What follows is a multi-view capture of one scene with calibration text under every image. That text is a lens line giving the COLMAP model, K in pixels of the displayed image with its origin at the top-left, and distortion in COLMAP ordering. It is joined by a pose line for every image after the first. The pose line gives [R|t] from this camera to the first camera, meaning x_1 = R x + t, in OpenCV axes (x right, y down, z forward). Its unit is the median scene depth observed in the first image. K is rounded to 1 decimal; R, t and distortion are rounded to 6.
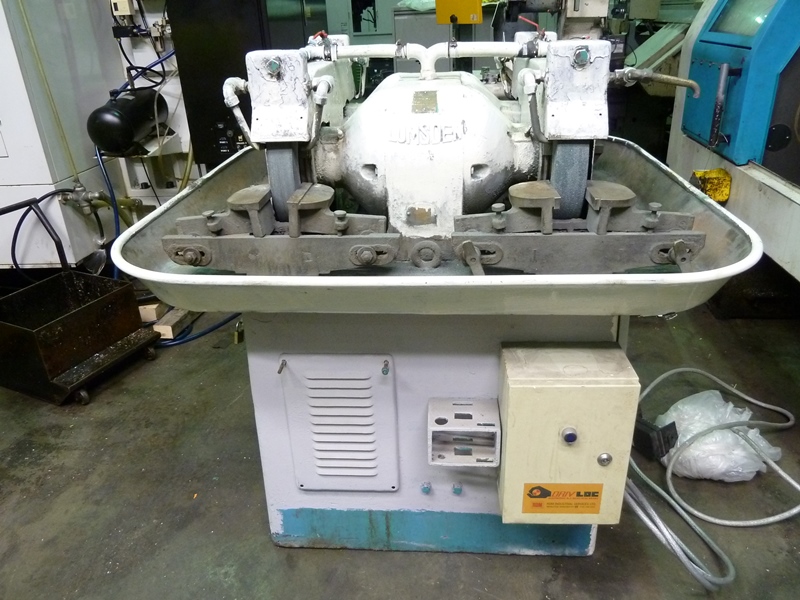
lens RADIAL K [[600.0, 0, 400.0], [0, 600.0, 300.0], [0, 0, 1]] dist [-0.035378, 0.003664]
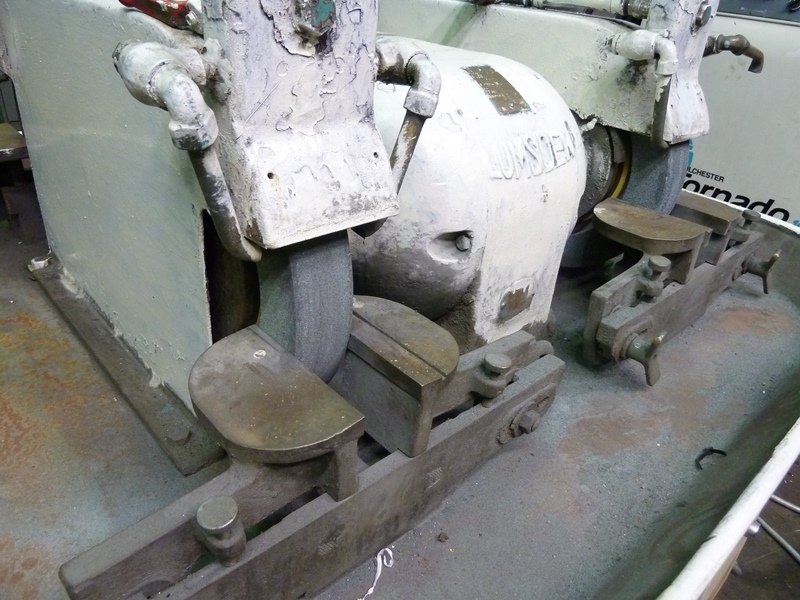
lens RADIAL K [[600.0, 0, 400.0], [0, 600.0, 300.0], [0, 0, 1]] dist [-0.035378, 0.003664]
pose [[0.688871, -0.287529, 0.665420, -0.410994], [0.228458, 0.957302, 0.177141, -0.269562], [-0.687942, 0.029993, 0.725146, 0.692391]]
